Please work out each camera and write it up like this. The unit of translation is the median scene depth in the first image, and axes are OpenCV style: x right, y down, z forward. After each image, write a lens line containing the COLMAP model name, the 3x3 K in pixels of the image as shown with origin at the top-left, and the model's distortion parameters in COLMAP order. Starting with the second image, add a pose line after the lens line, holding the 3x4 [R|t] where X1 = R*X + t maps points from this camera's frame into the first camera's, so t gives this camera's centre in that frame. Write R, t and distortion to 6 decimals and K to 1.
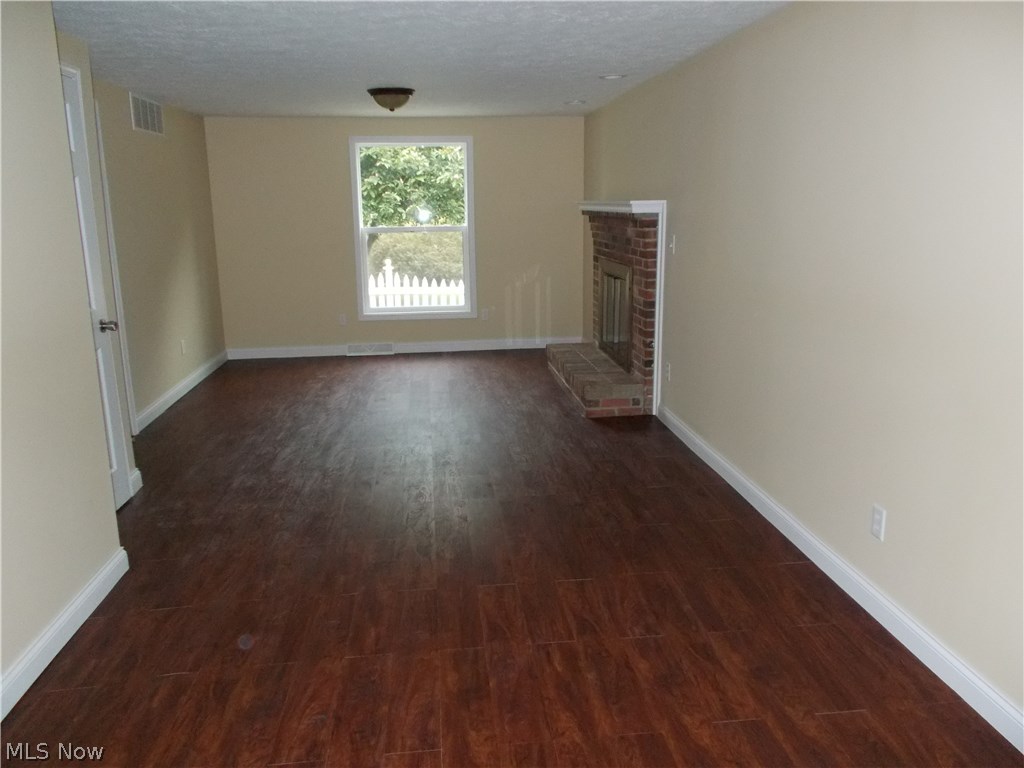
lens RADIAL K [[776.7, 0, 511.0], [0, 776.7, 383.8], [0, 0, 1]] dist [-0.017485, 0.008844]
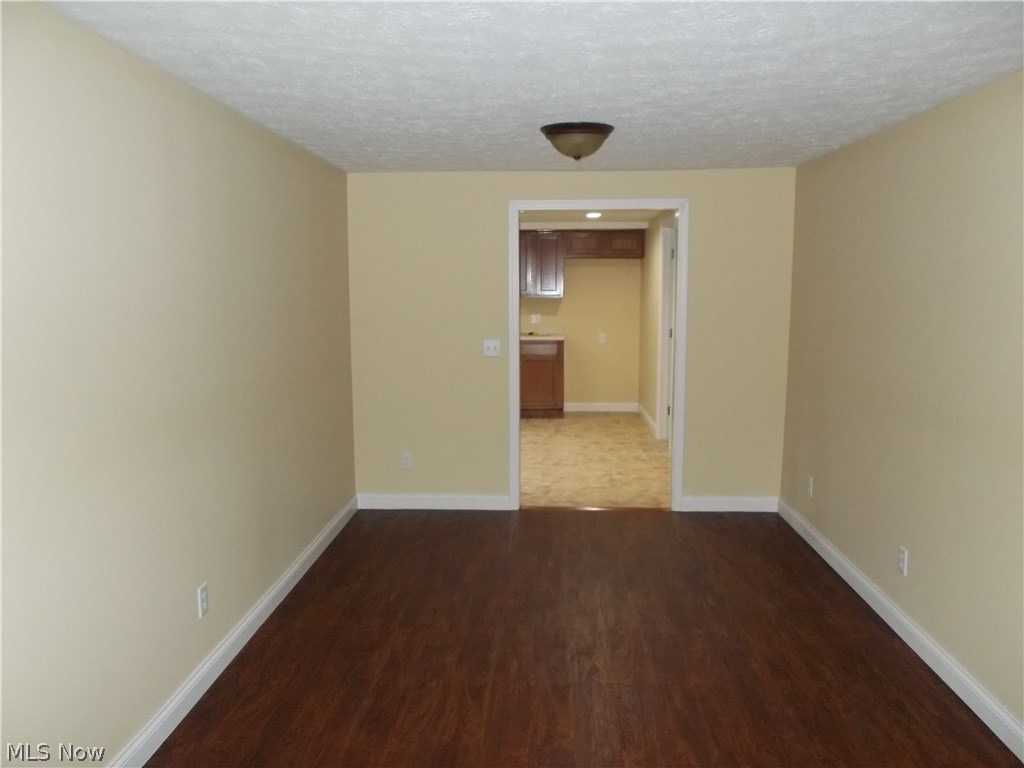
lens RADIAL K [[776.7, 0, 511.0], [0, 776.7, 383.8], [0, 0, 1]] dist [-0.017485, 0.008844]
pose [[-0.987632, 0.001234, 0.156788, -0.119584], [0.054740, 0.939761, 0.337421, -0.446502], [-0.146927, 0.341830, -0.928205, 1.842364]]
